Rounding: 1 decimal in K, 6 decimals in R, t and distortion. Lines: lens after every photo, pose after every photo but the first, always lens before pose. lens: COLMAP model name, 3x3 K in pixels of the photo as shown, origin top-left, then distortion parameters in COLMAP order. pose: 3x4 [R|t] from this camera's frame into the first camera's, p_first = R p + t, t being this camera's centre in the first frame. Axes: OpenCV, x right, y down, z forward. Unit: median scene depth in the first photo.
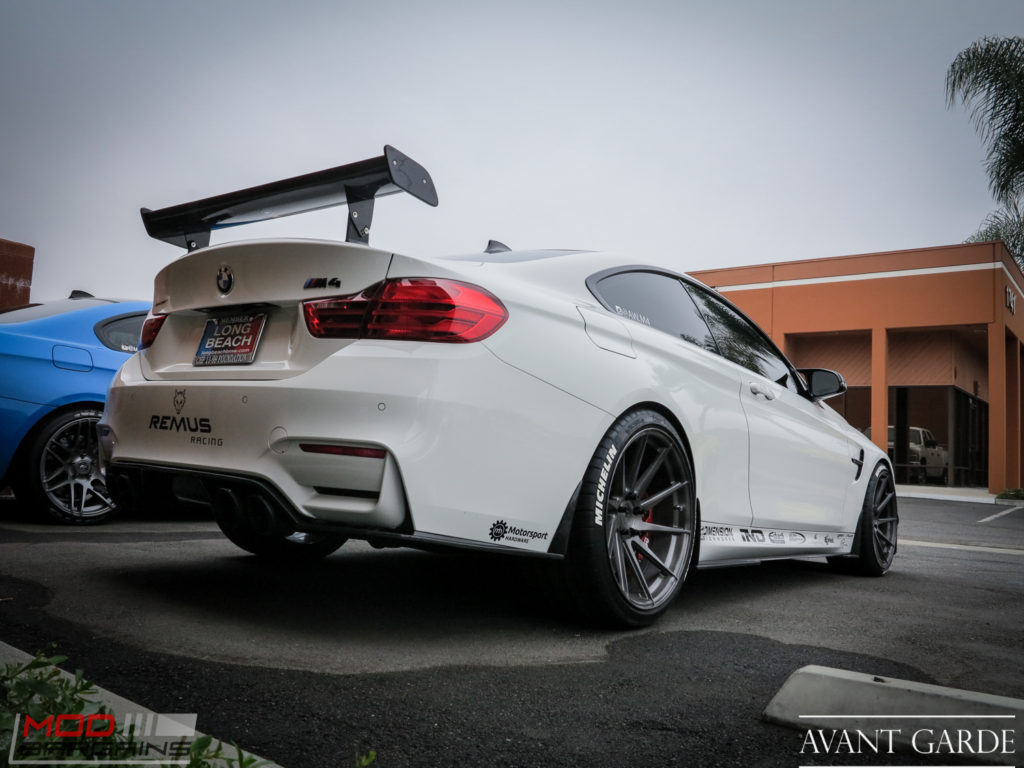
lens RADIAL K [[850.0, 0, 506.2], [0, 850.0, 380.9], [0, 0, 1]] dist [-0.055918, 0.016251]
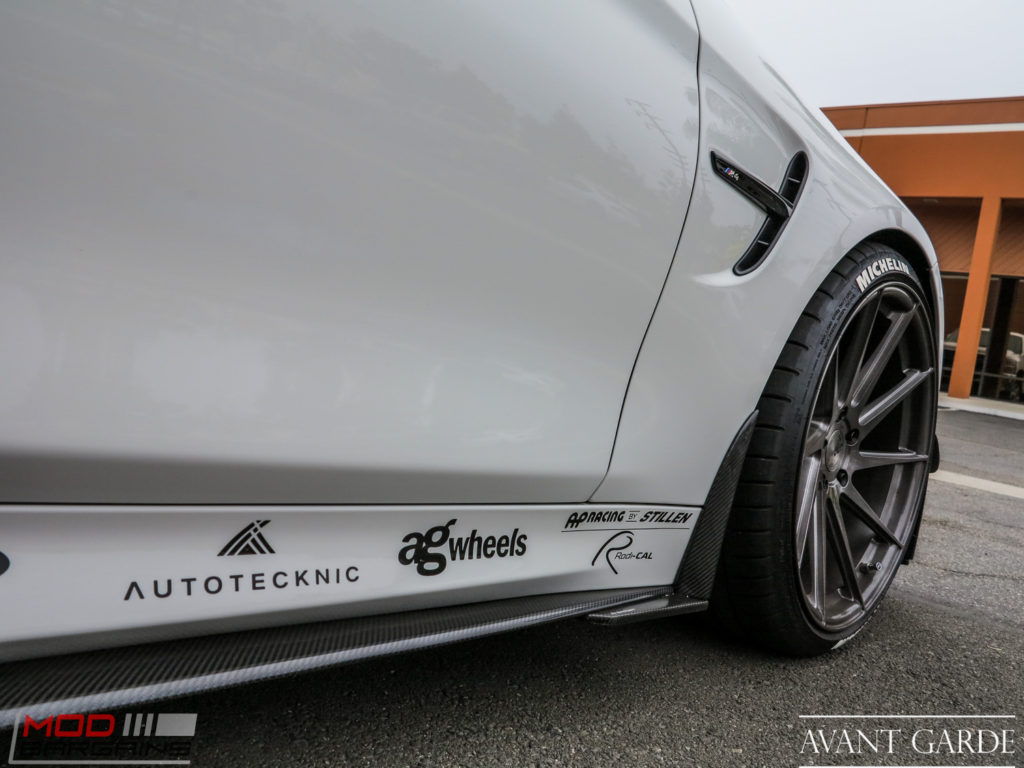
lens RADIAL K [[850.0, 0, 507.8], [0, 850.0, 388.4], [0, 0, 1]] dist [-0.055918, 0.016251]
pose [[0.990651, 0.106870, -0.084794, 0.351662], [-0.092185, 0.982576, 0.161387, 0.109055], [0.100564, -0.152061, 0.983242, 0.719000]]
